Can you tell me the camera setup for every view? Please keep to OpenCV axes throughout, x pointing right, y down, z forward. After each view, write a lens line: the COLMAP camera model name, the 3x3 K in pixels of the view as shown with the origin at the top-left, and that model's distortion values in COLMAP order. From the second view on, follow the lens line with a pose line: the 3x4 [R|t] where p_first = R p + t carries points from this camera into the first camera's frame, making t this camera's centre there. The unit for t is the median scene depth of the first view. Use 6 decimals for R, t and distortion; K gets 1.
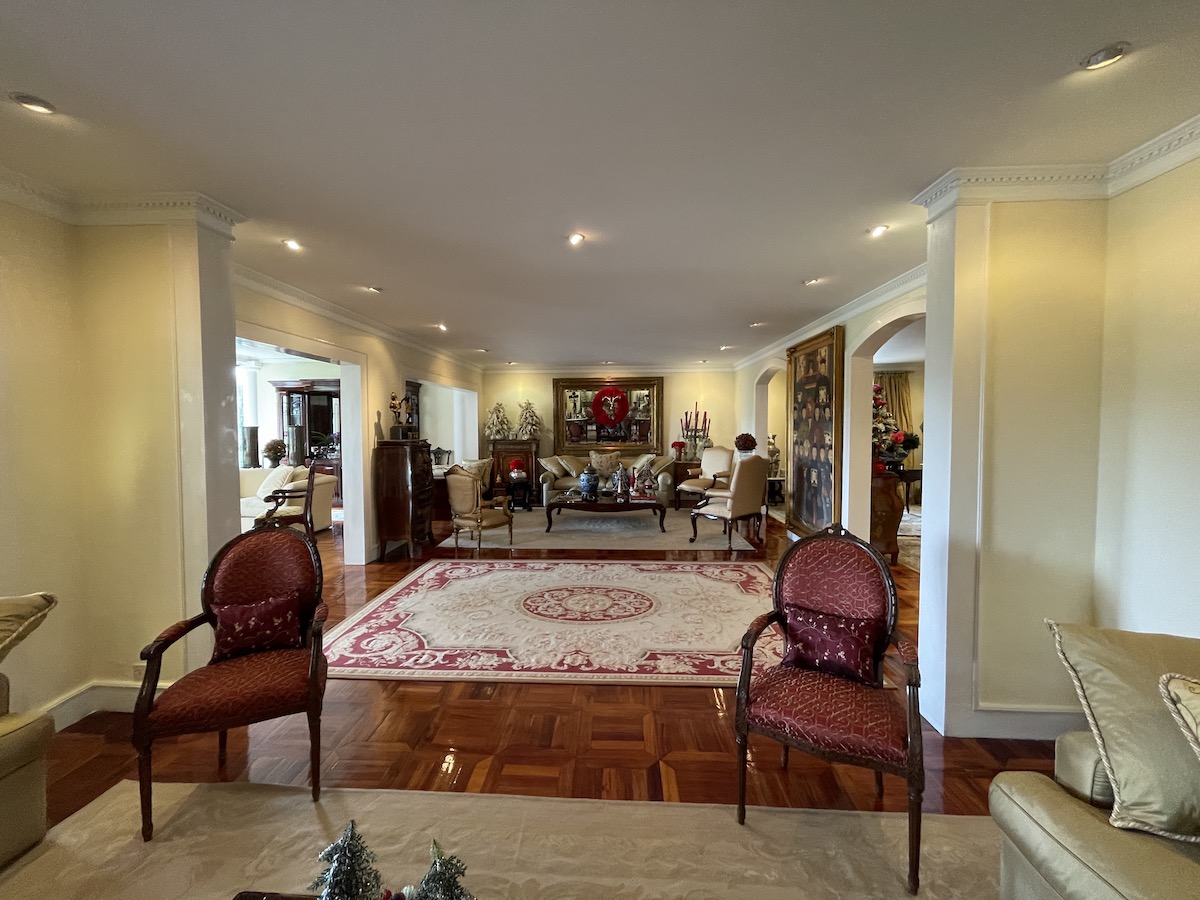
lens RADIAL K [[487.5, 0, 594.8], [0, 487.5, 455.5], [0, 0, 1]] dist [0.002731, -0.000421]
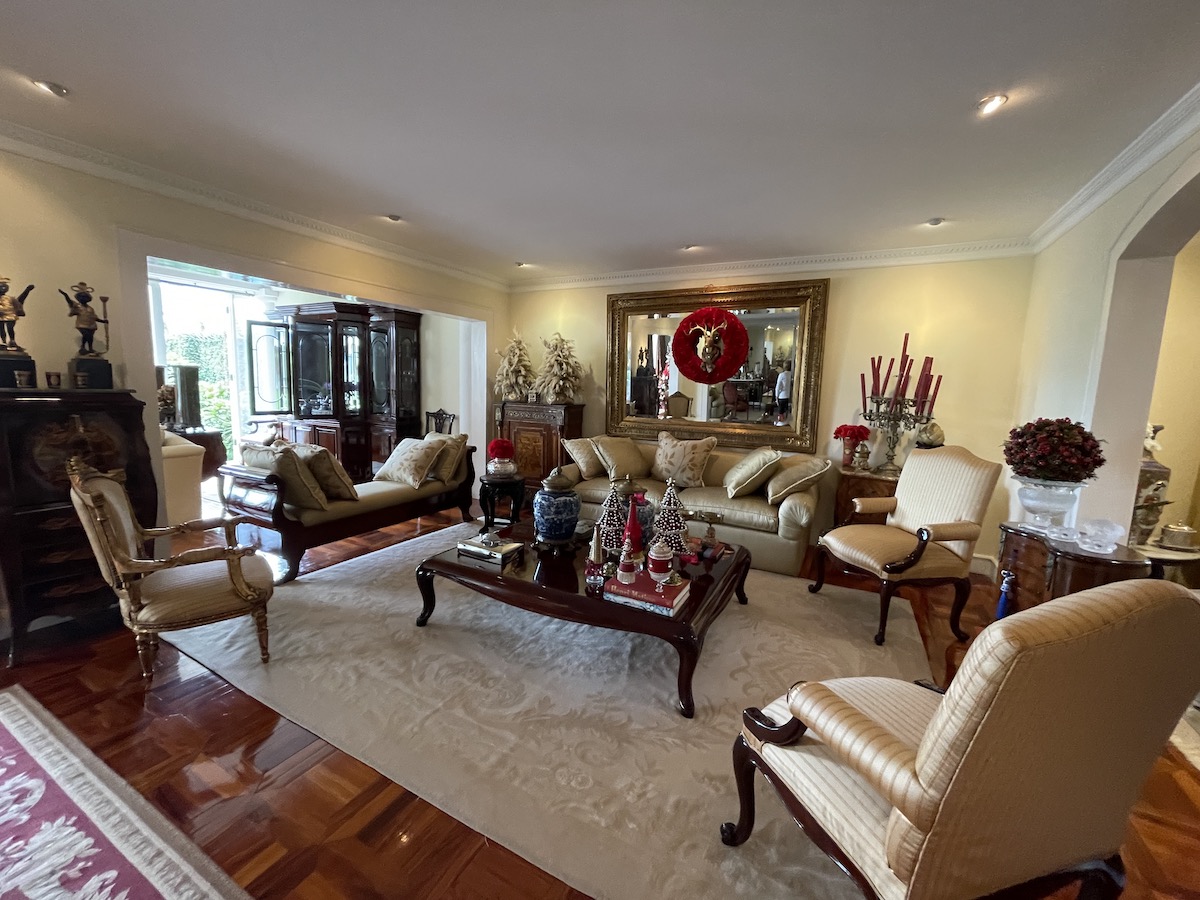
lens RADIAL K [[487.5, 0, 595.3], [0, 487.5, 445.8], [0, 0, 1]] dist [0.002731, -0.000421]
pose [[0.900828, 0.087283, -0.425312, 0.153407], [-0.062864, 0.995483, 0.071146, -0.027305], [0.429601, -0.037354, 0.902246, 0.506005]]
